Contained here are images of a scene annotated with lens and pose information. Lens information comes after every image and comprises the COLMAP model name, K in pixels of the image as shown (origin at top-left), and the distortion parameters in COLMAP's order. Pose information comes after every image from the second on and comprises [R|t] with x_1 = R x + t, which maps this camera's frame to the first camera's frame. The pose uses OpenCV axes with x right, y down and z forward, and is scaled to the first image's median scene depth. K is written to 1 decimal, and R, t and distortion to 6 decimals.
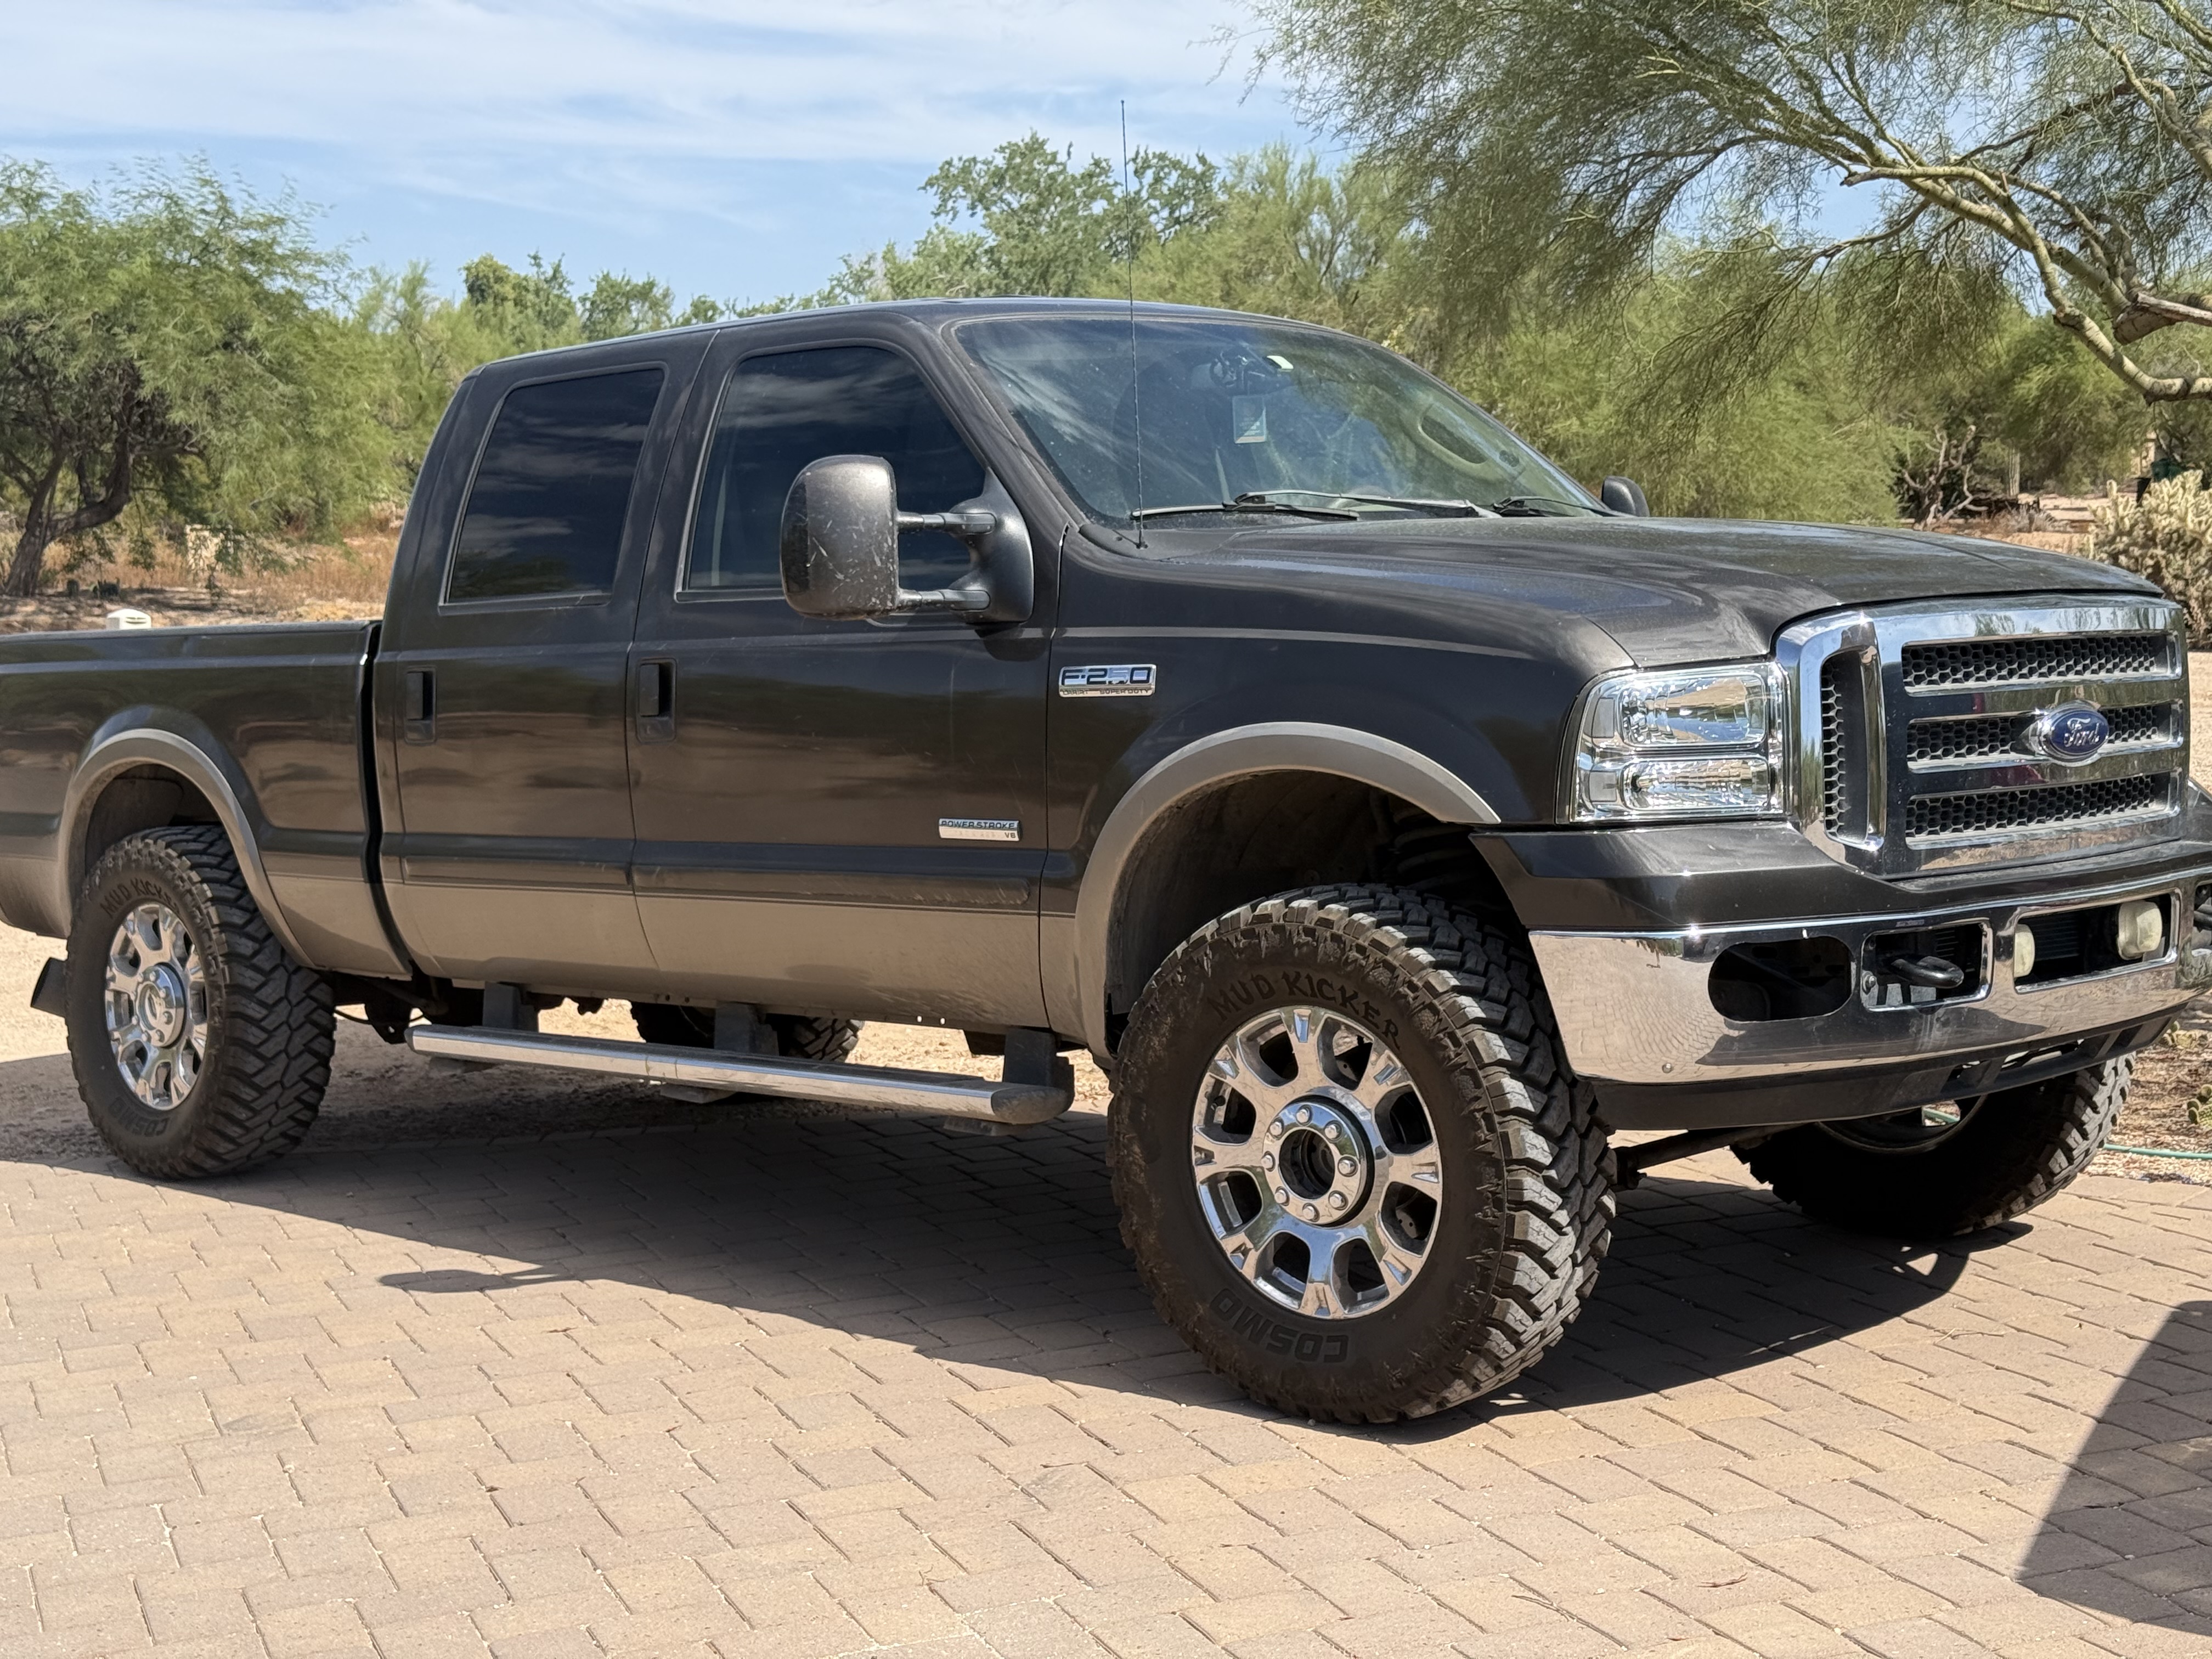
lens RADIAL K [[3070.1, 0, 1103.8], [0, 3070.1, 826.3], [0, 0, 1]] dist [0.020612, 0.000000]
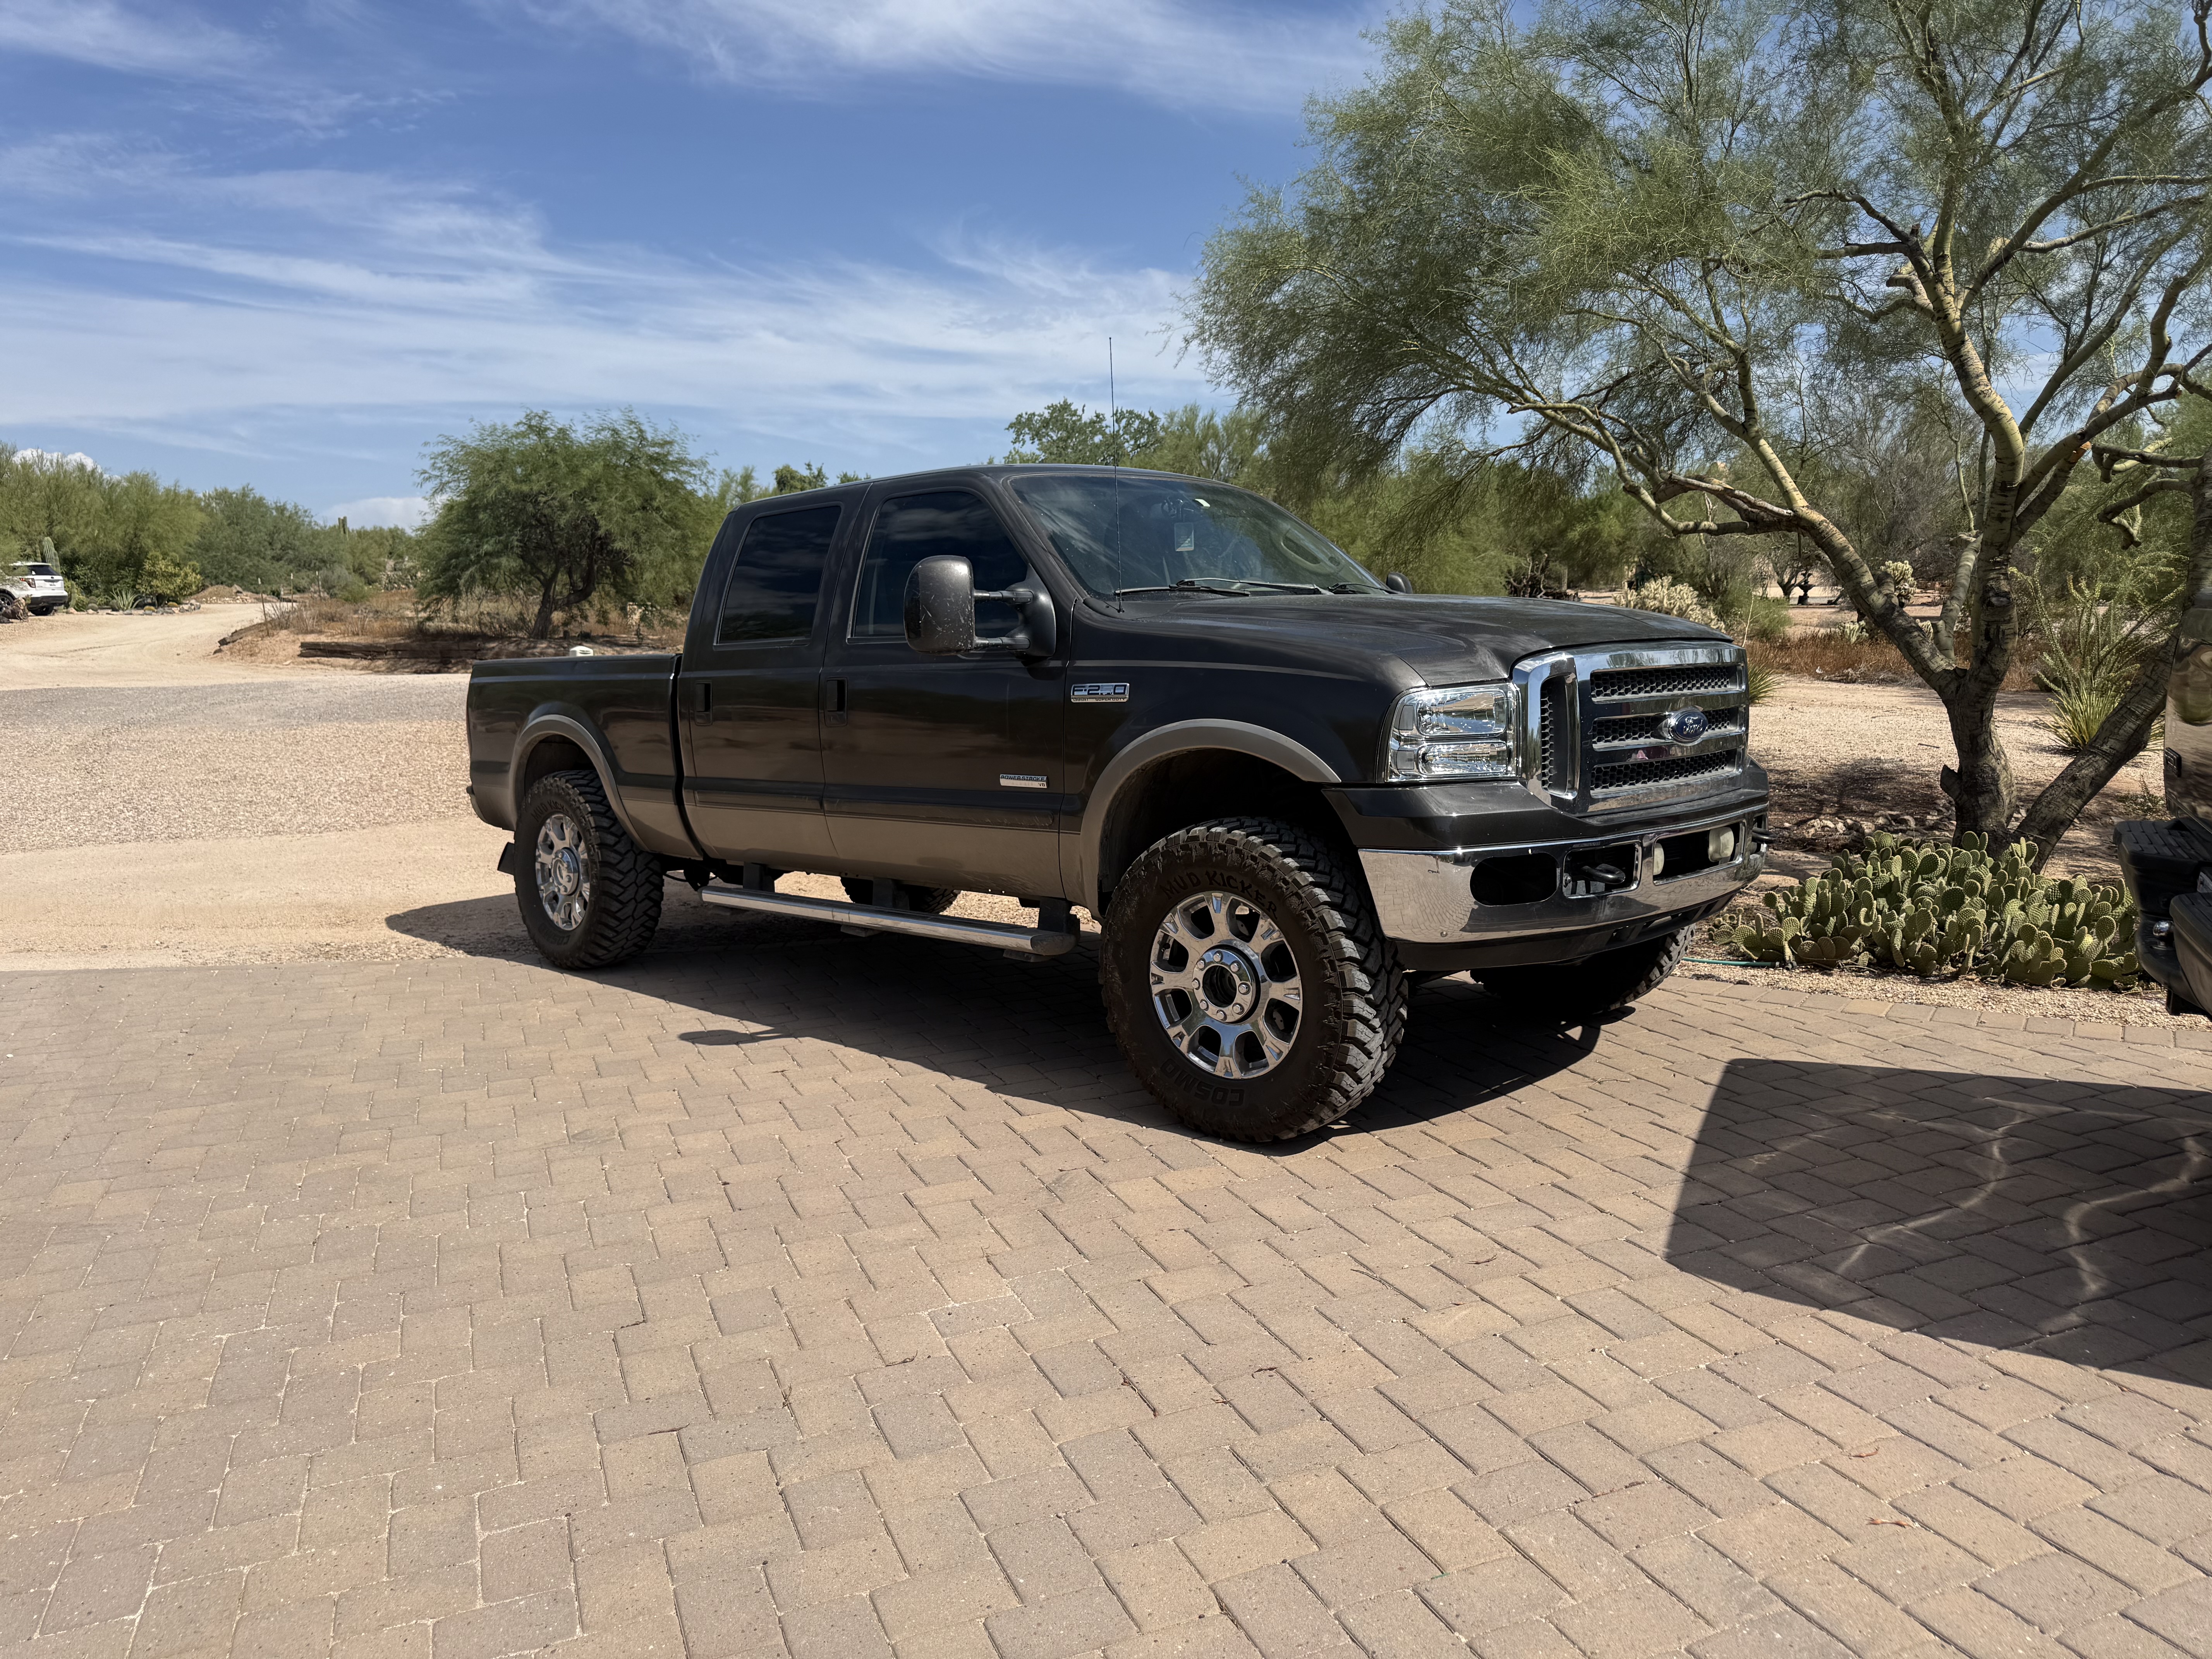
lens RADIAL K [[1559.1, 0, 1110.7], [0, 1559.1, 836.4], [0, 0, 1]] dist [0.034908, -0.006575]
pose [[0.999974, 0.001962, 0.006879, 0.001345], [-0.002301, 0.998763, 0.049668, -0.010569], [-0.006773, -0.049683, 0.998742, 0.141761]]
